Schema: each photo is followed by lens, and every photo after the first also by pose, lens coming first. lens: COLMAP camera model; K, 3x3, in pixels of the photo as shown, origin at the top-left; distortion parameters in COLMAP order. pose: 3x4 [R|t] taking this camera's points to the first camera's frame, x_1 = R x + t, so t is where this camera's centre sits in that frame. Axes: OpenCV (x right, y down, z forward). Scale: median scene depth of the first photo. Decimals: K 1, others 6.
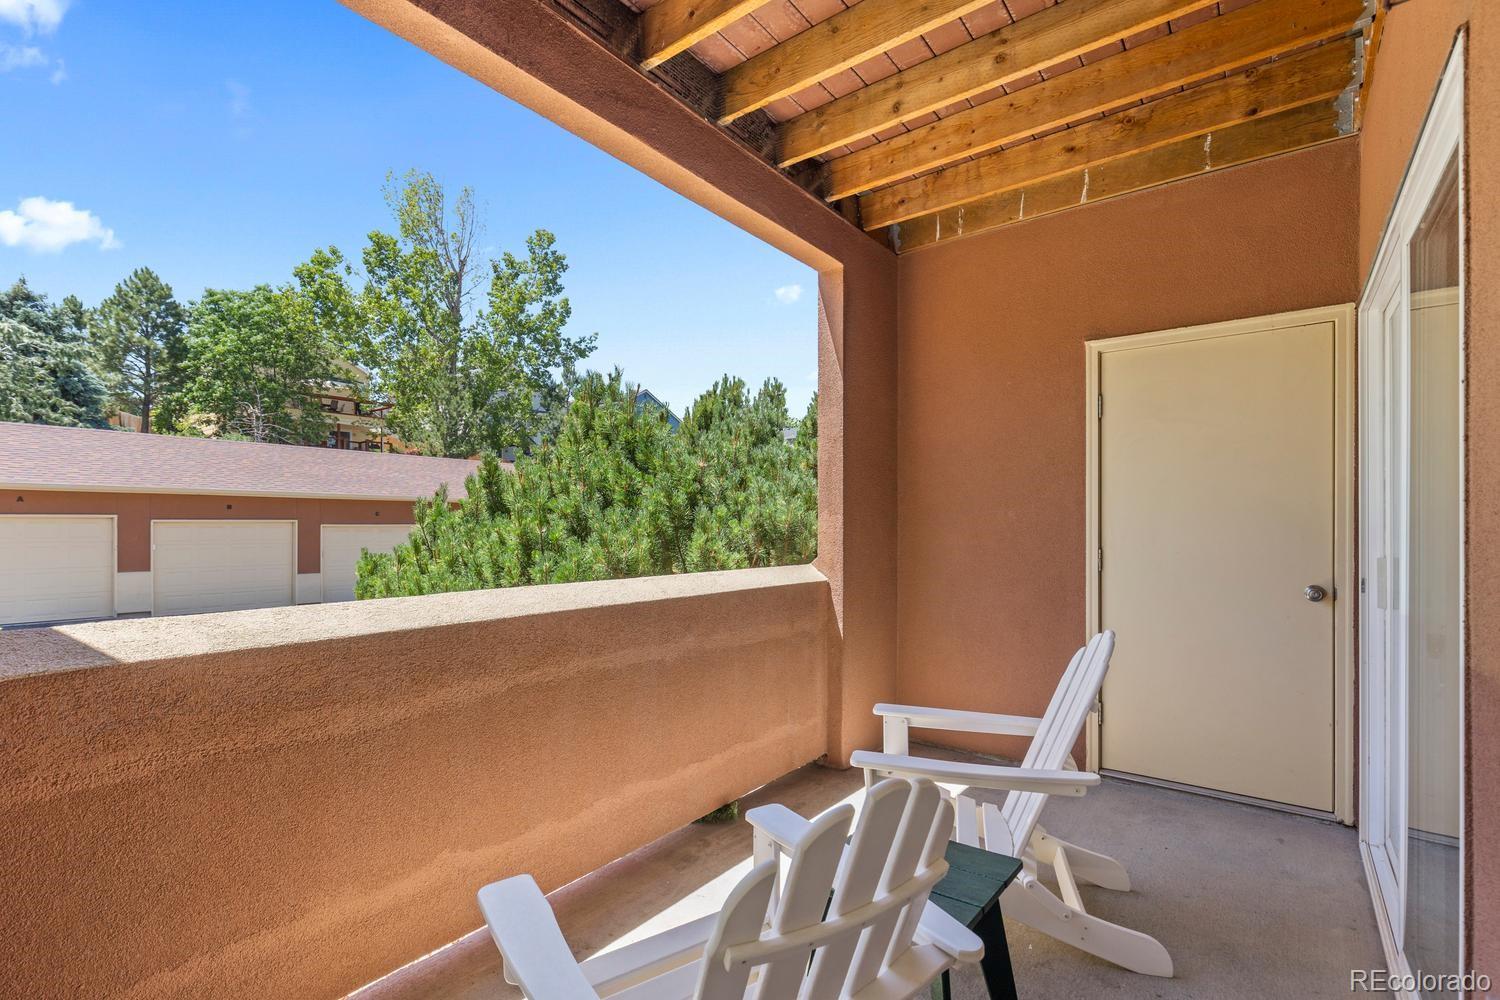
lens RADIAL K [[688.7, 0, 752.8], [0, 688.7, 521.9], [0, 0, 1]] dist [0.000963, 0.000110]
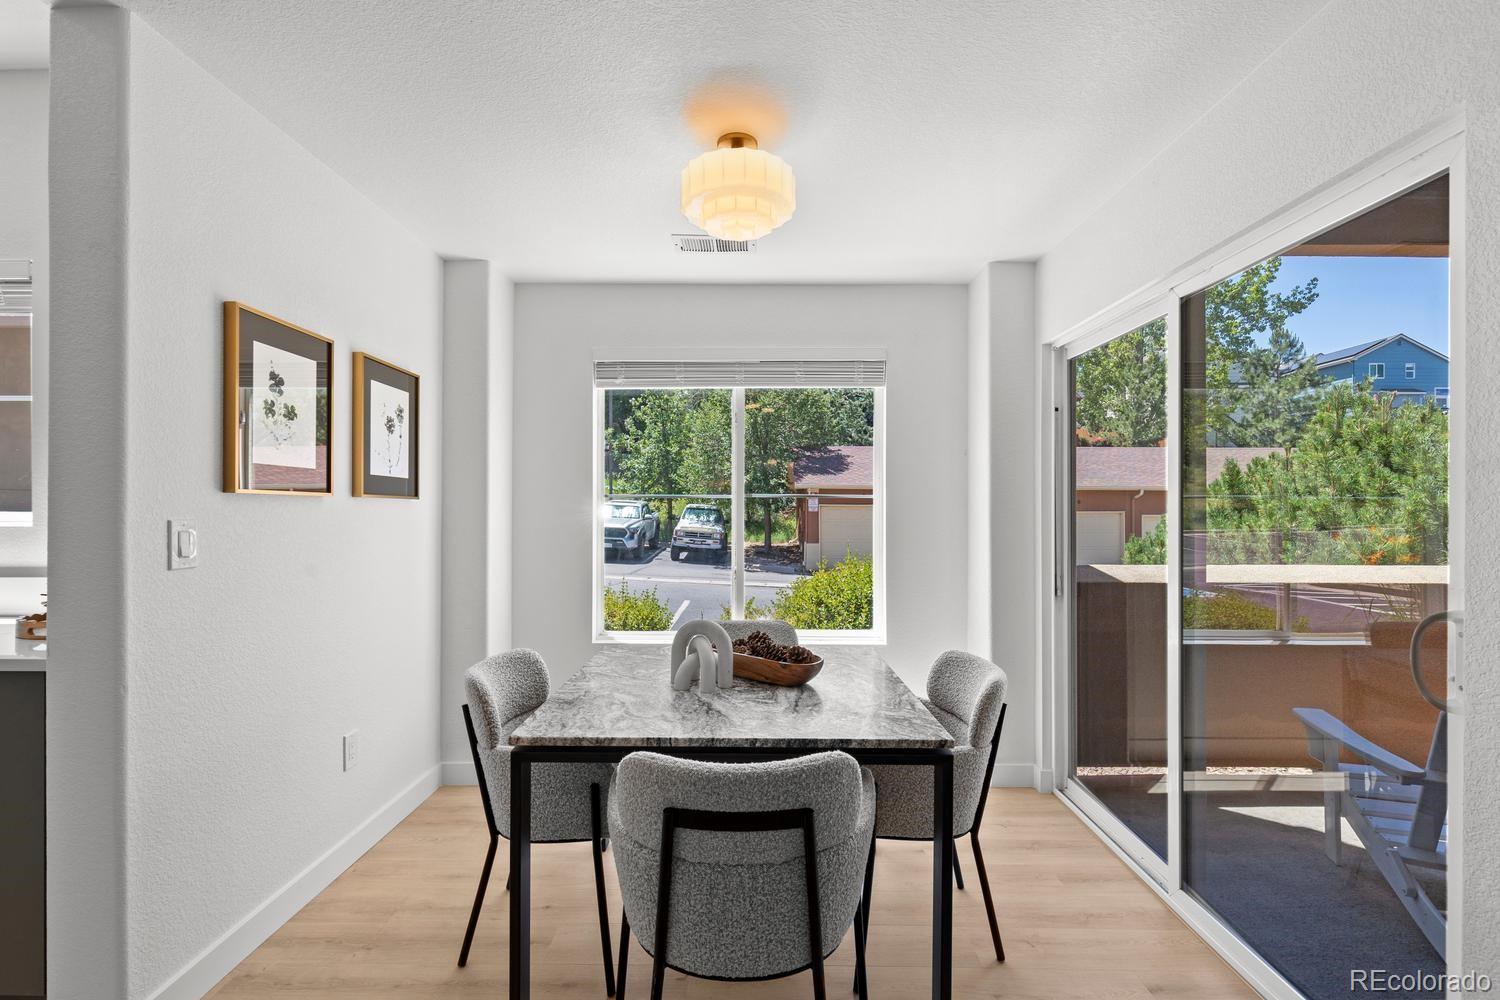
lens RADIAL K [[686.6, 0, 757.9], [0, 686.6, 506.7], [0, 0, 1]] dist [0.000454, 0.000118]
pose [[0.617640, 0.000388, -0.786461, 0.072535], [-0.000460, 1.000000, 0.000133, -0.018995], [0.786461, 0.000279, 0.617640, -0.499714]]
